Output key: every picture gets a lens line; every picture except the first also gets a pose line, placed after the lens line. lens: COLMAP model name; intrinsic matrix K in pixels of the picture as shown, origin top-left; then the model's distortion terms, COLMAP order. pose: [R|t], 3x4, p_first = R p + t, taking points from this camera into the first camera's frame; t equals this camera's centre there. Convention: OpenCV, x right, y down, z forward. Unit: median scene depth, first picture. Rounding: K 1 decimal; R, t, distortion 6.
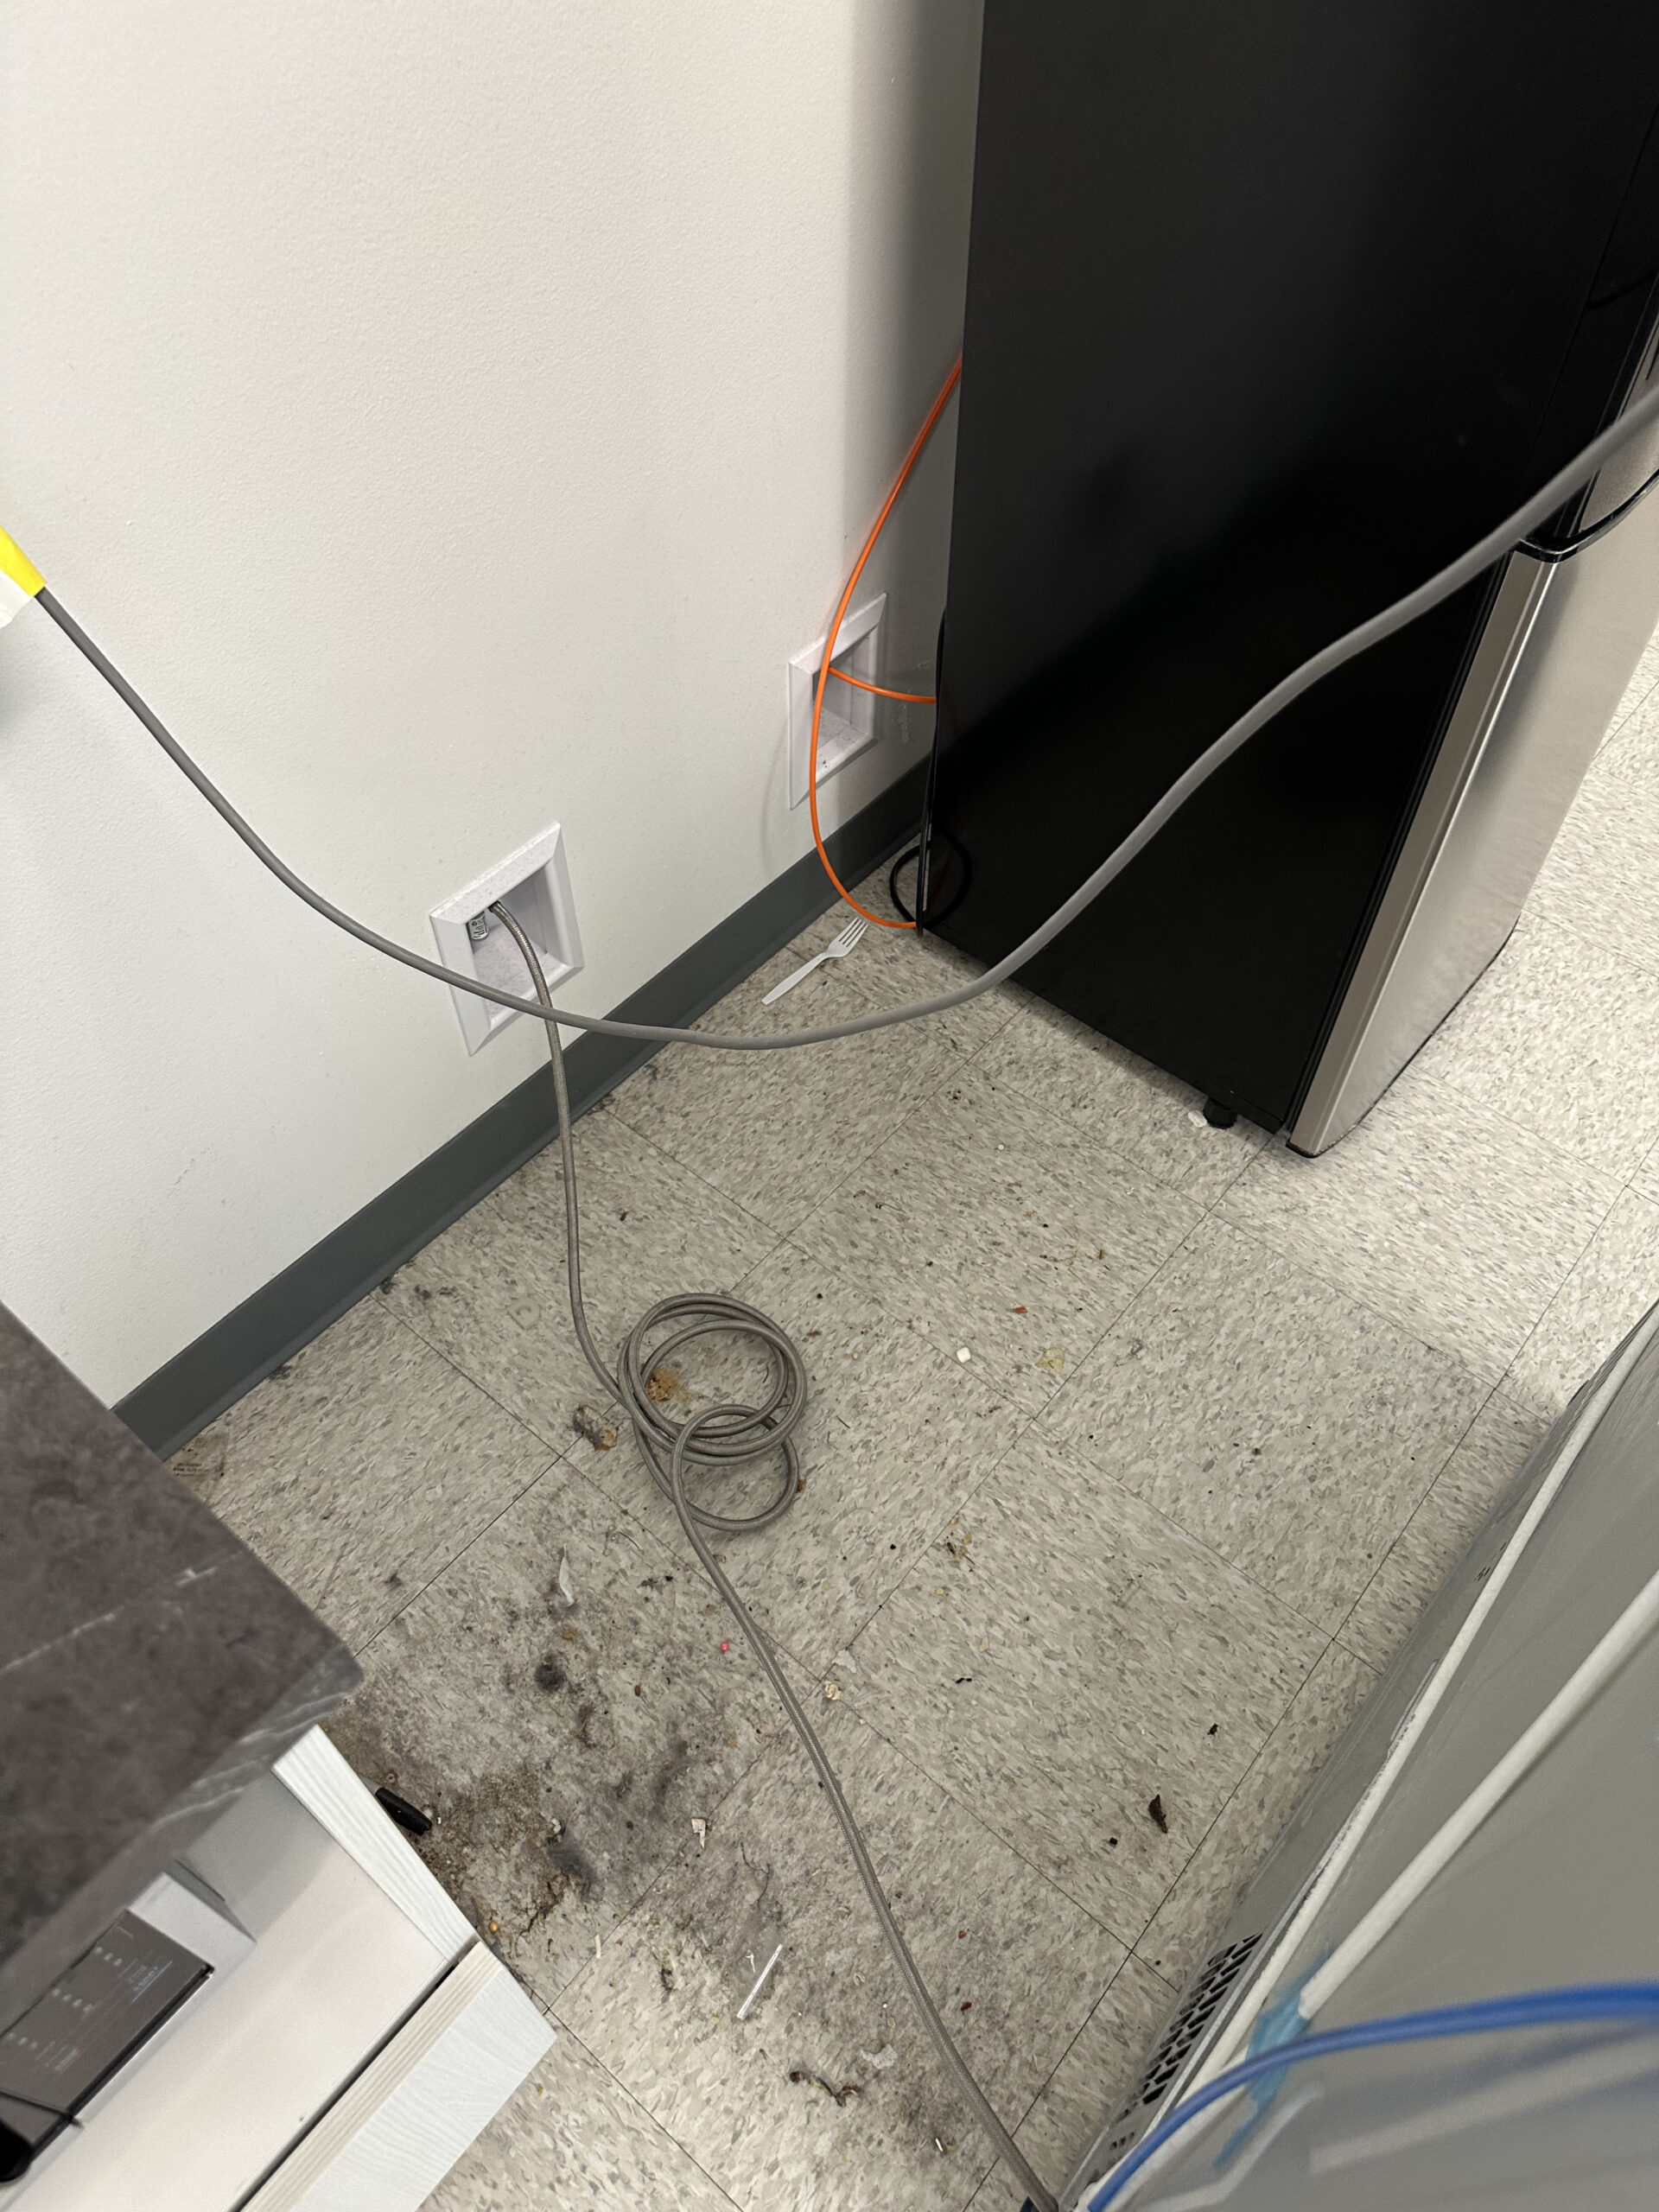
lens RADIAL K [[1580.8, 0, 830.1], [0, 1580.8, 1114.6], [0, 0, 1]] dist [0.027845, -0.024965]
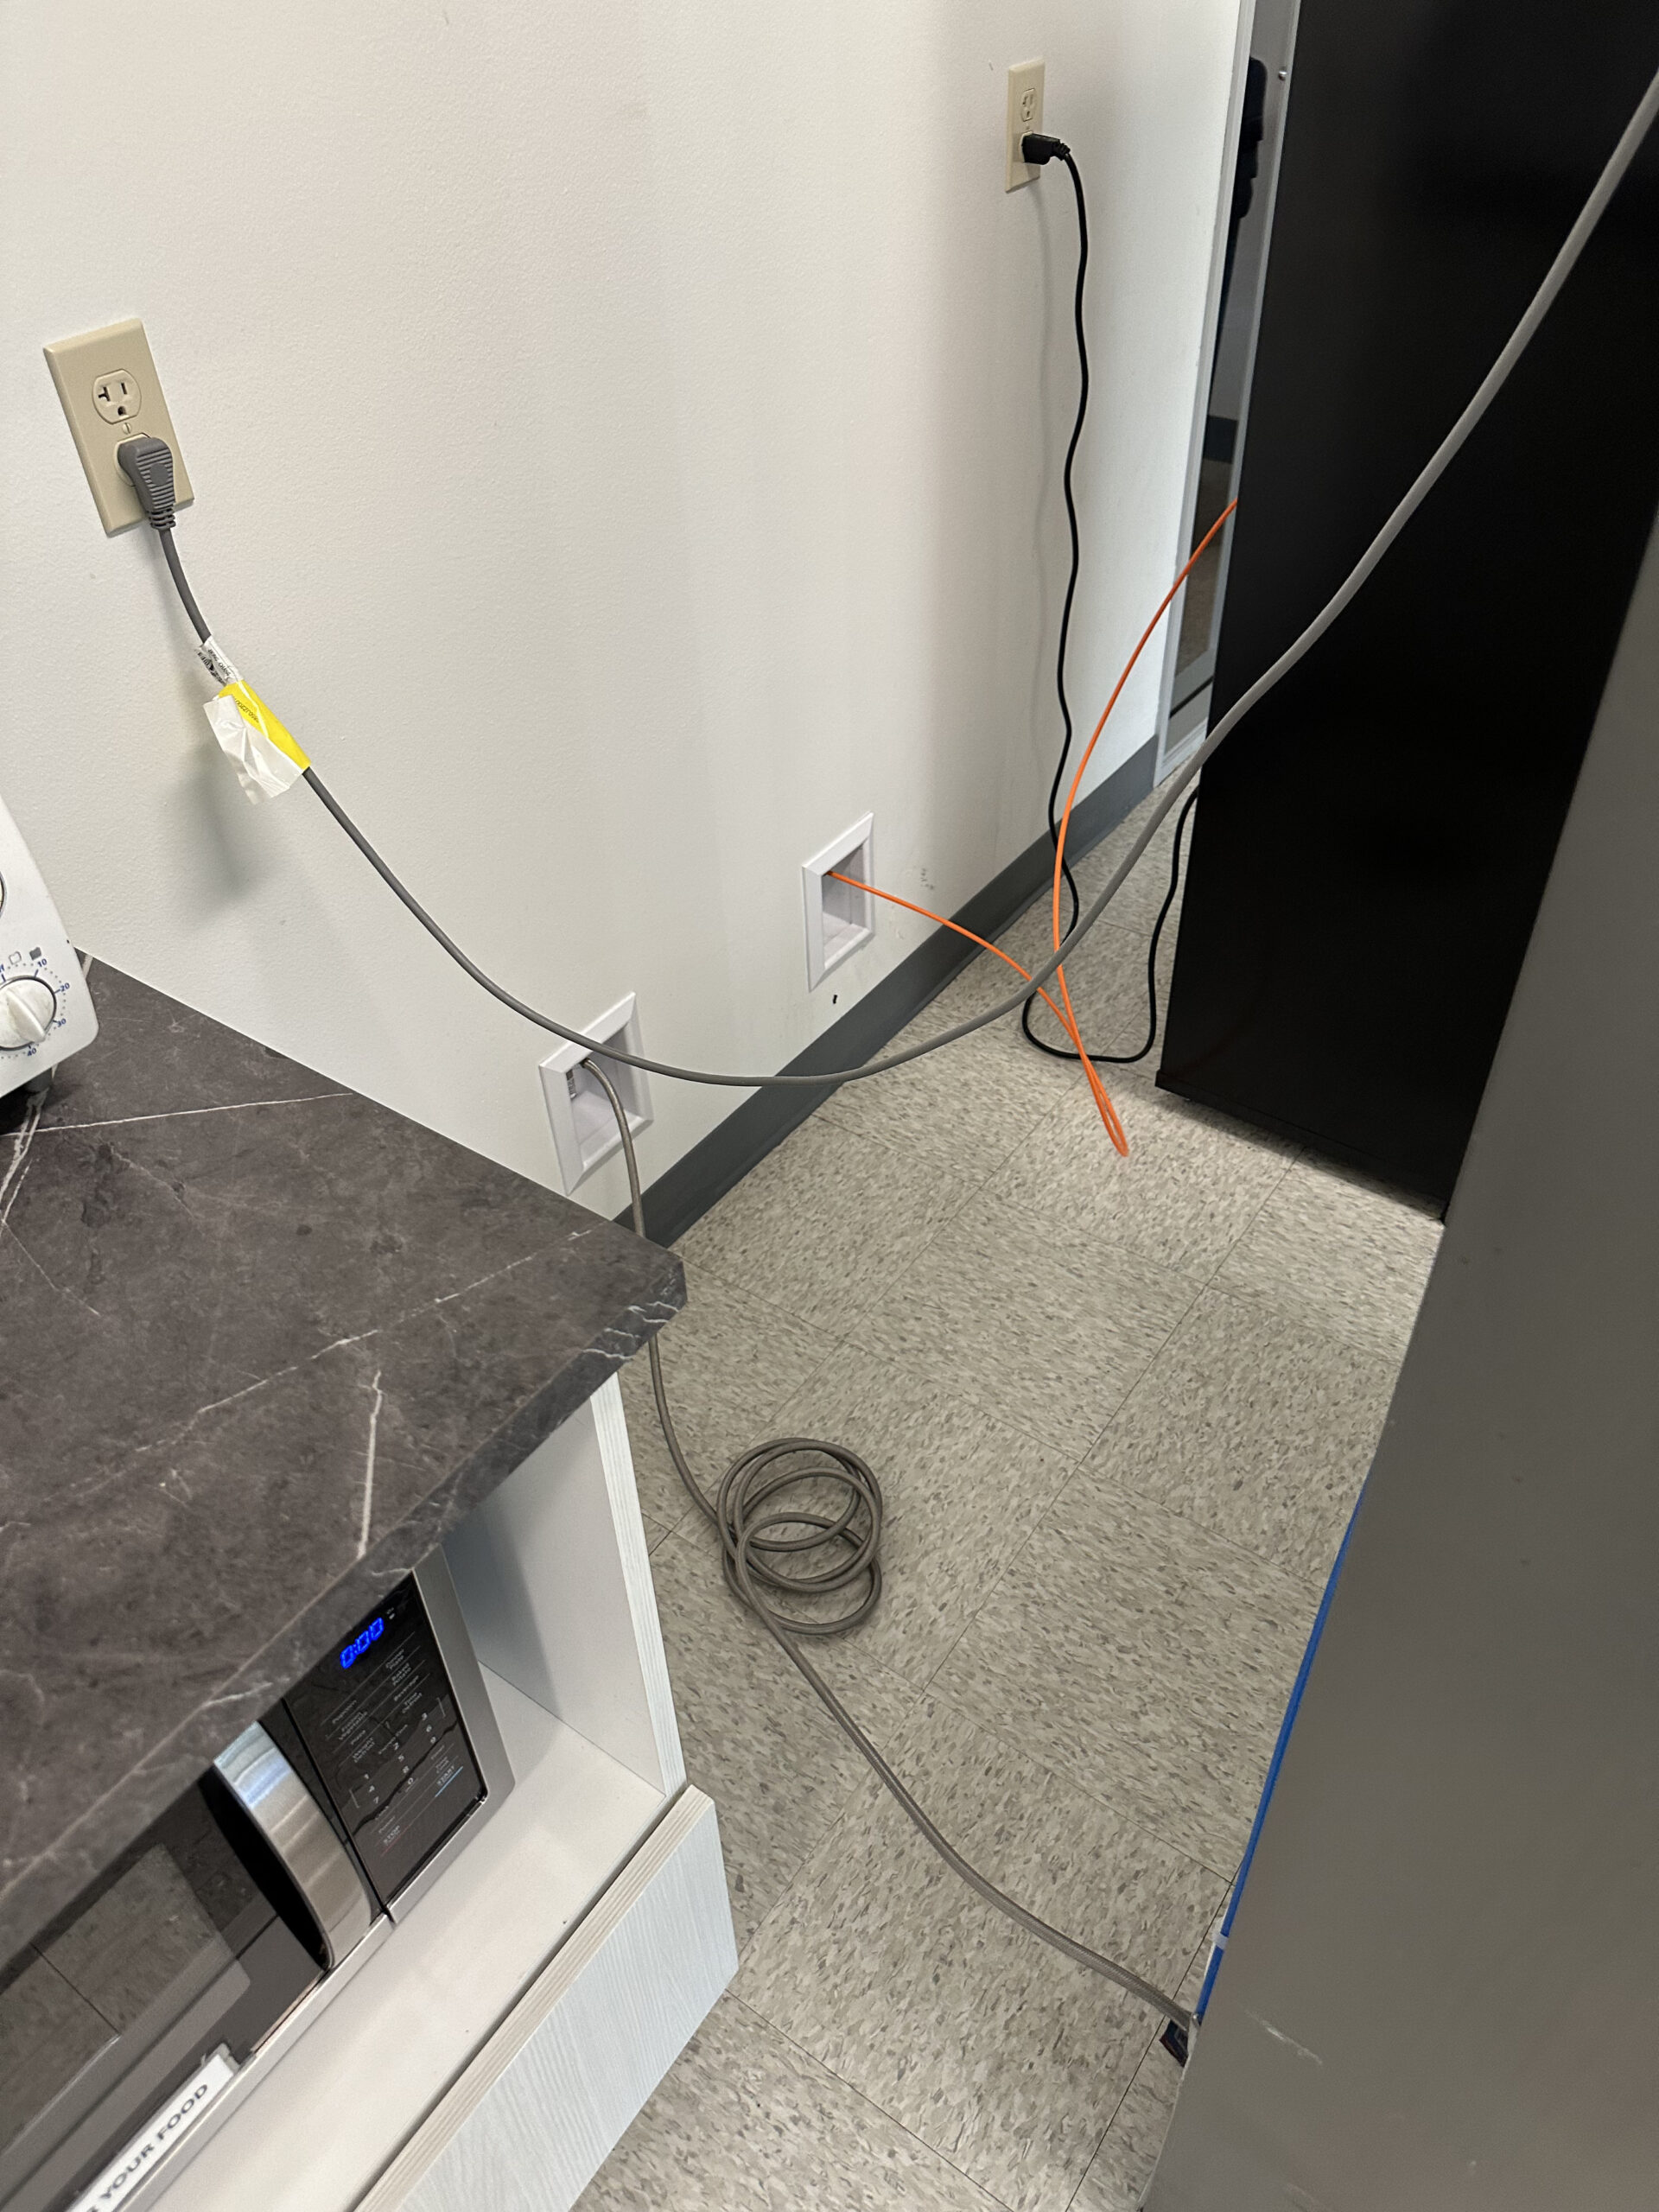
lens RADIAL K [[1580.8, 0, 827.7], [0, 1580.8, 1097.8], [0, 0, 1]] dist [0.027845, -0.024965]
pose [[0.995453, -0.091535, 0.026349, -0.062724], [0.095031, 0.973208, -0.209367, 0.170764], [-0.006479, 0.210919, 0.977482, -0.181281]]
